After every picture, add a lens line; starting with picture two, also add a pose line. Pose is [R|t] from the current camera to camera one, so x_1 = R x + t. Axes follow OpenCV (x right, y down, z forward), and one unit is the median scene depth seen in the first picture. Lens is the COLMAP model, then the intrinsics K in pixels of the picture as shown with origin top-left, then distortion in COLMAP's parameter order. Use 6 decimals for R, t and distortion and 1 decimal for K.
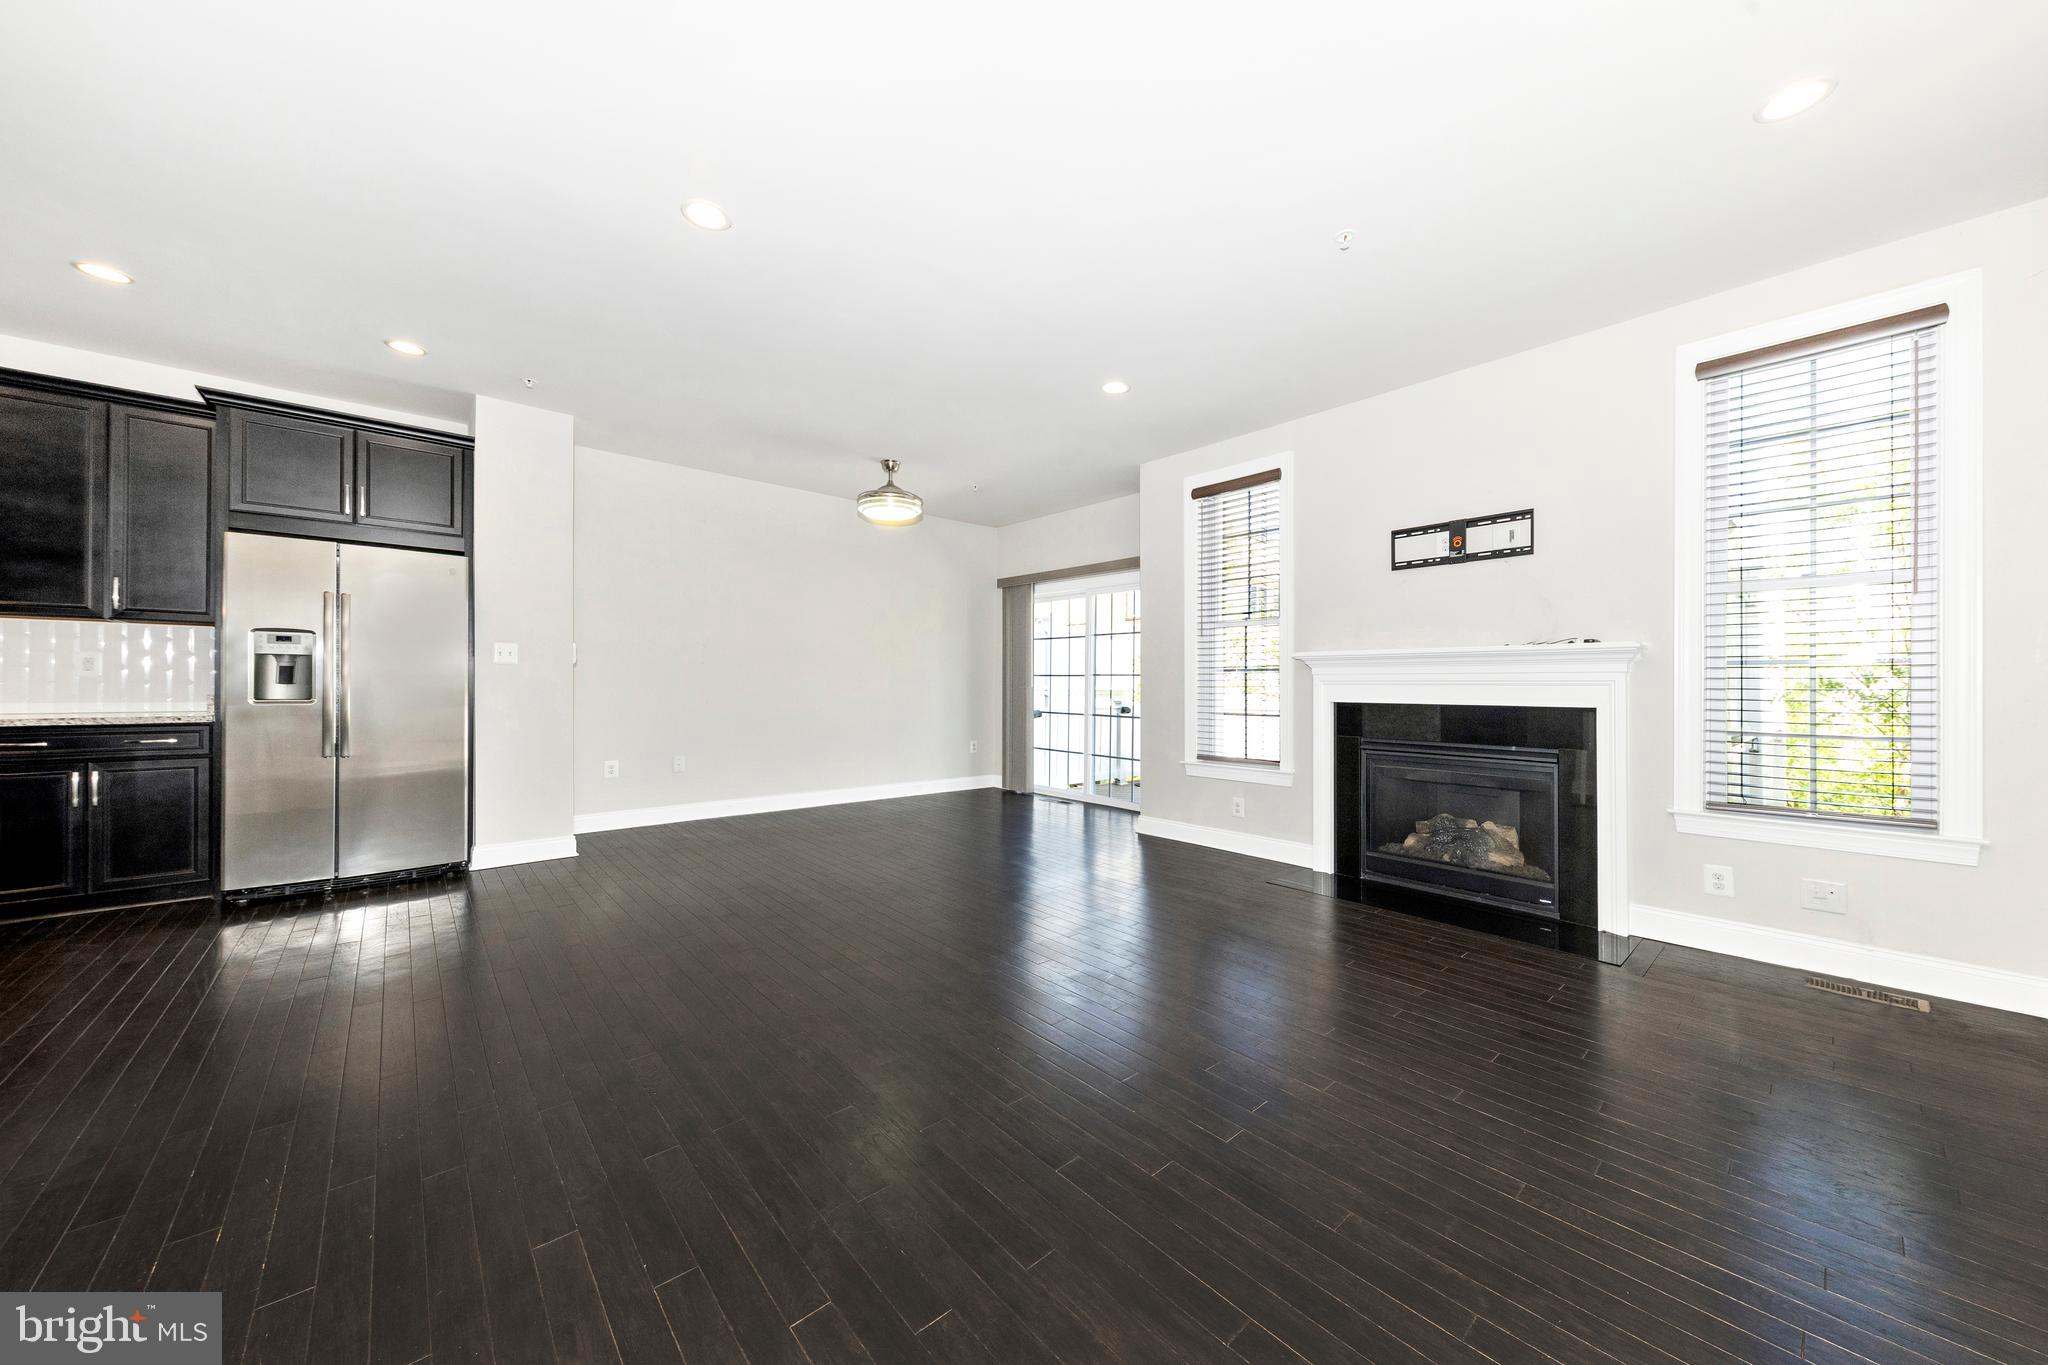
lens RADIAL K [[715.1, 0, 1026.7], [0, 715.1, 692.6], [0, 0, 1]] dist [0.010905, -0.001595]
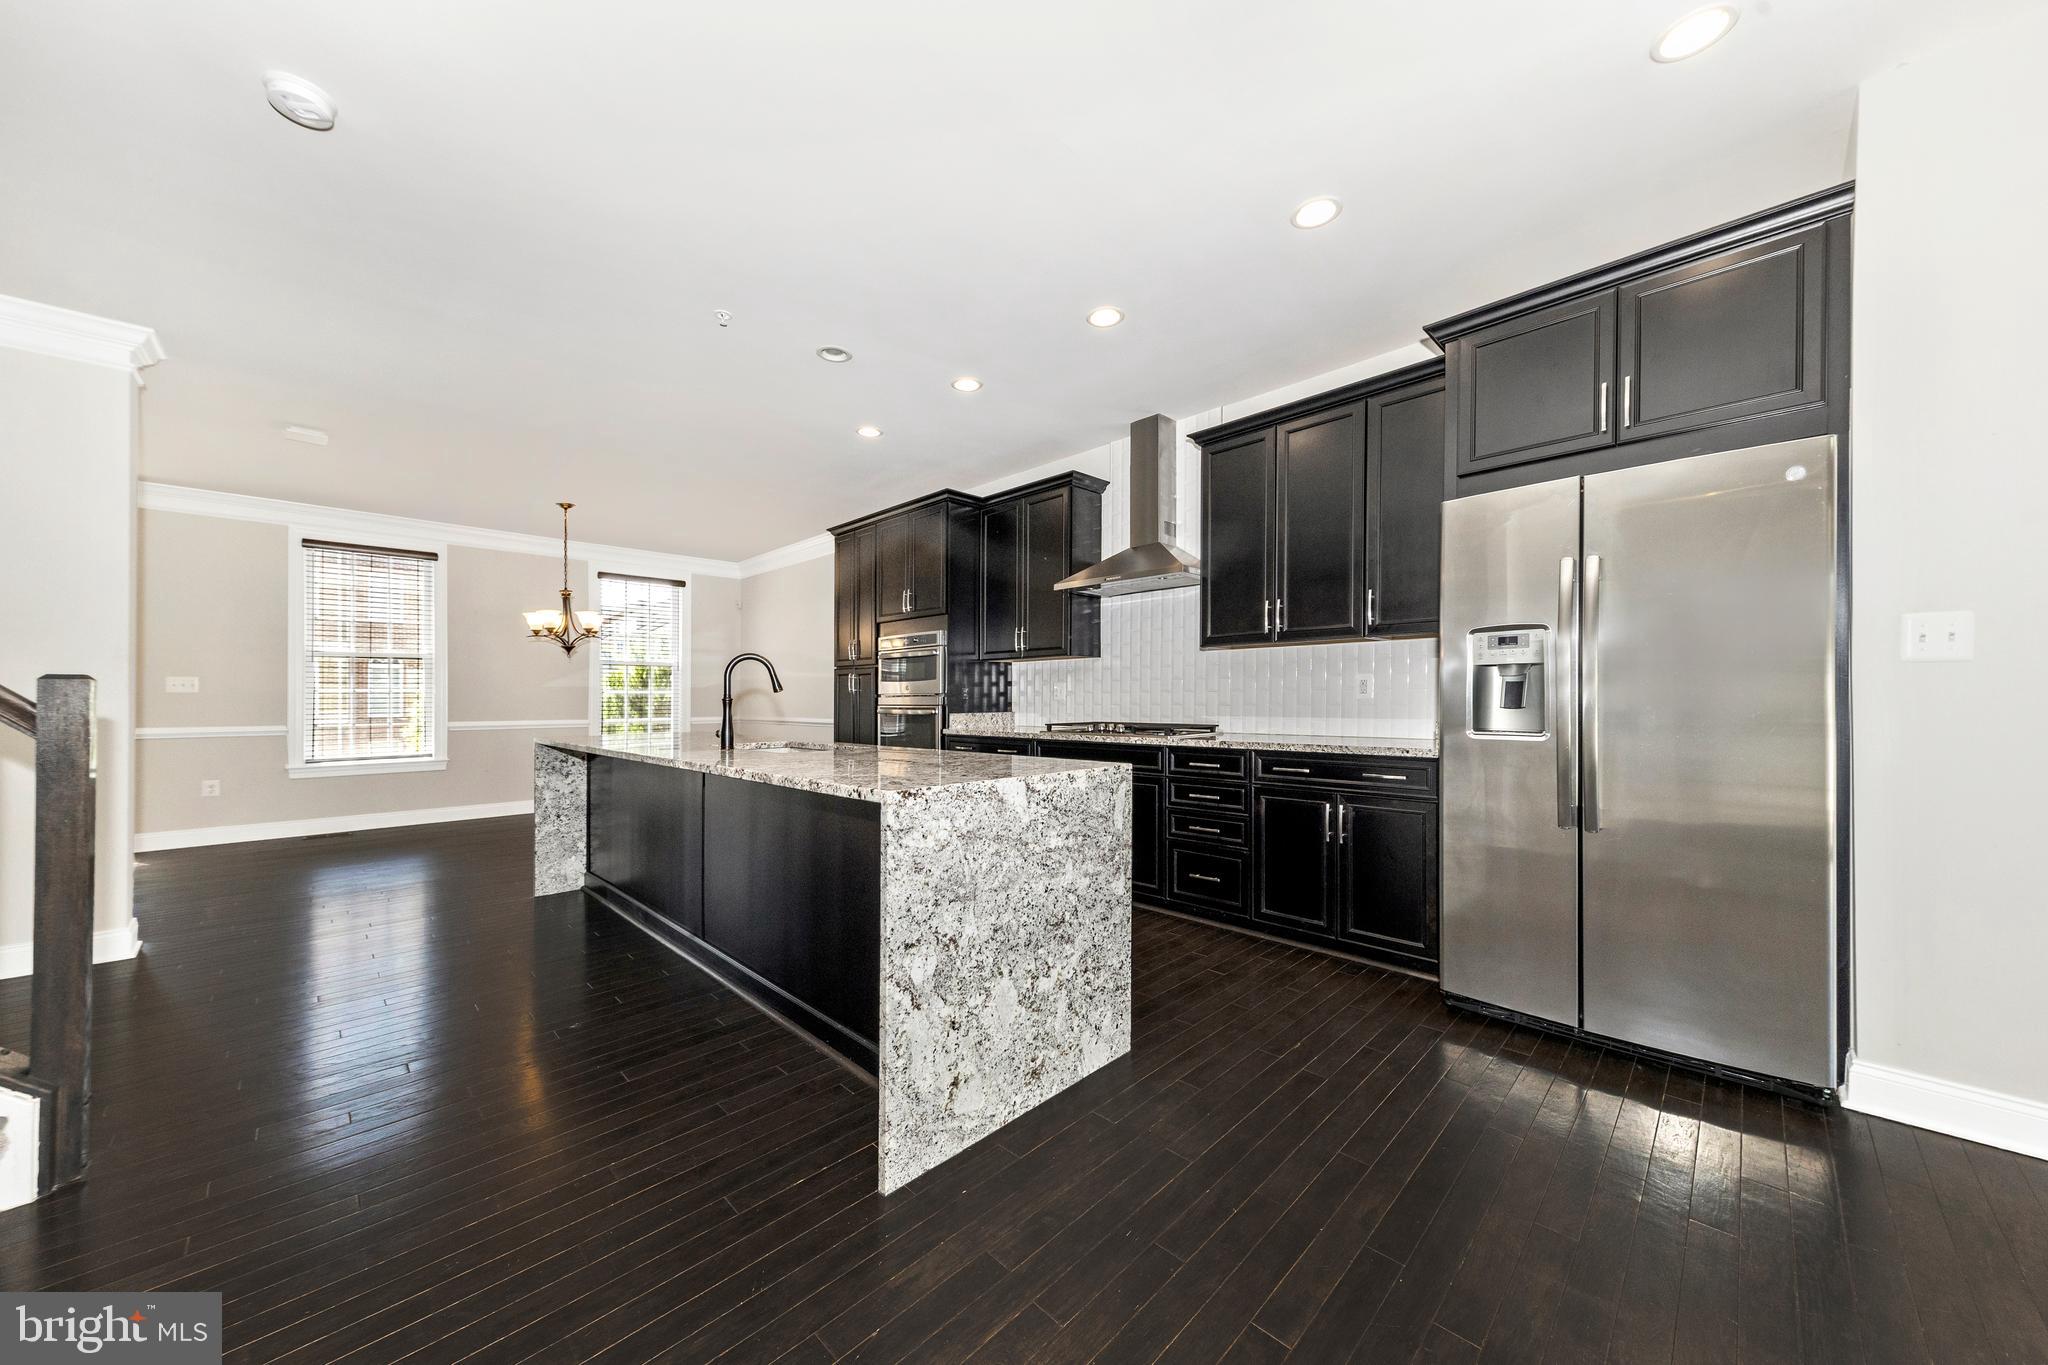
lens RADIAL K [[715.1, 0, 1032.2], [0, 715.1, 702.4], [0, 0, 1]] dist [0.010905, -0.001595]
pose [[0.073425, -0.012581, -0.997221, -0.394305], [-0.013625, 0.999814, -0.013617, -0.001956], [0.997208, 0.014587, 0.073239, 0.507385]]
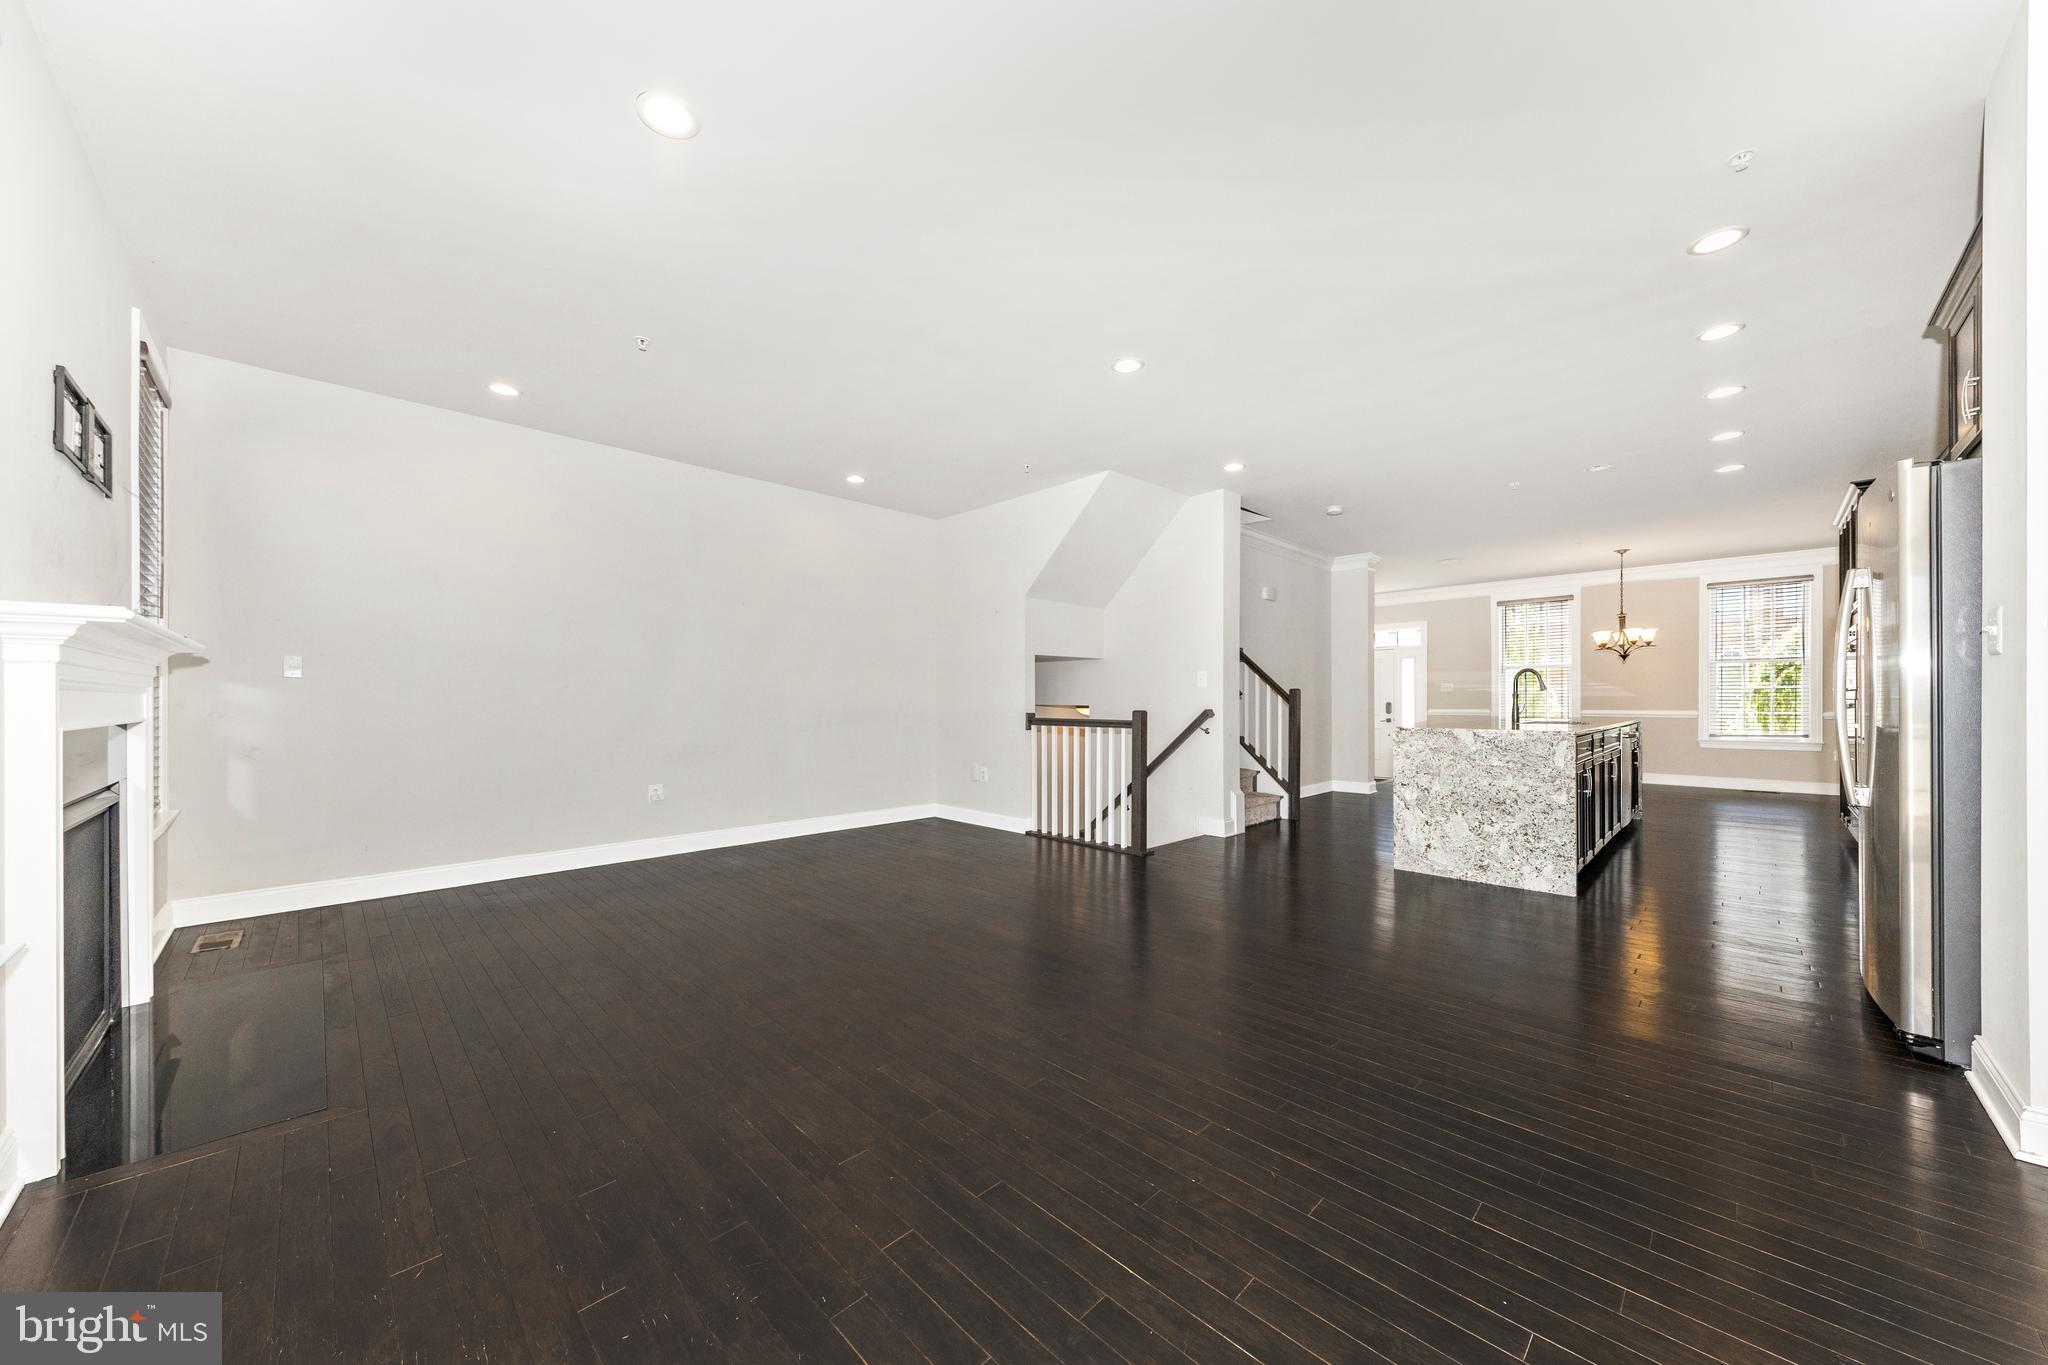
lens RADIAL K [[715.1, 0, 1012.4], [0, 715.1, 704.7], [0, 0, 1]] dist [0.010905, -0.001595]
pose [[-0.998480, -0.014458, -0.053179, -0.148646], [-0.015895, 0.999517, 0.026691, -0.011656], [0.052767, 0.027496, -0.998228, 1.508879]]
